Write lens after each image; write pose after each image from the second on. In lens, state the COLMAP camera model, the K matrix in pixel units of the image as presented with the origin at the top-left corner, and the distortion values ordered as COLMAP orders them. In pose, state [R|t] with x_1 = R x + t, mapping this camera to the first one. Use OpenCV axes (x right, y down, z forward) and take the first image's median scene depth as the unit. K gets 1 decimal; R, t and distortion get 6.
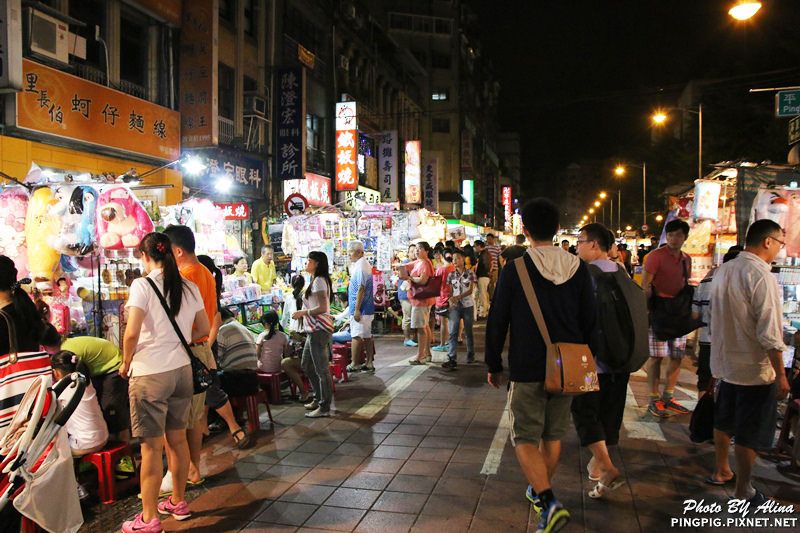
lens RADIAL K [[598.1, 0, 400.0], [0, 598.1, 266.5], [0, 0, 1]] dist [-0.059723, 0.002659]
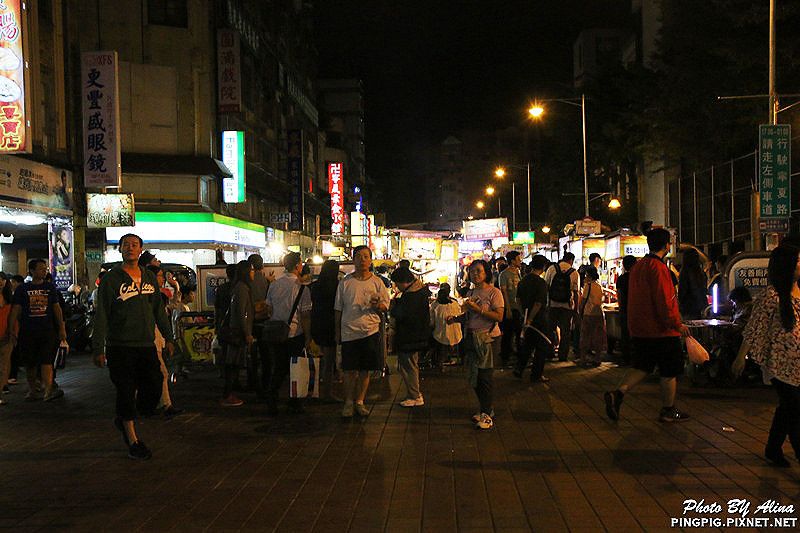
lens RADIAL K [[598.1, 0, 400.0], [0, 598.1, 266.5], [0, 0, 1]] dist [-0.059723, 0.002659]
pose [[0.982950, -0.009623, 0.183621, 0.145131], [0.015507, 0.999410, -0.030634, -0.016929], [-0.183218, 0.032959, 0.982520, 0.466234]]
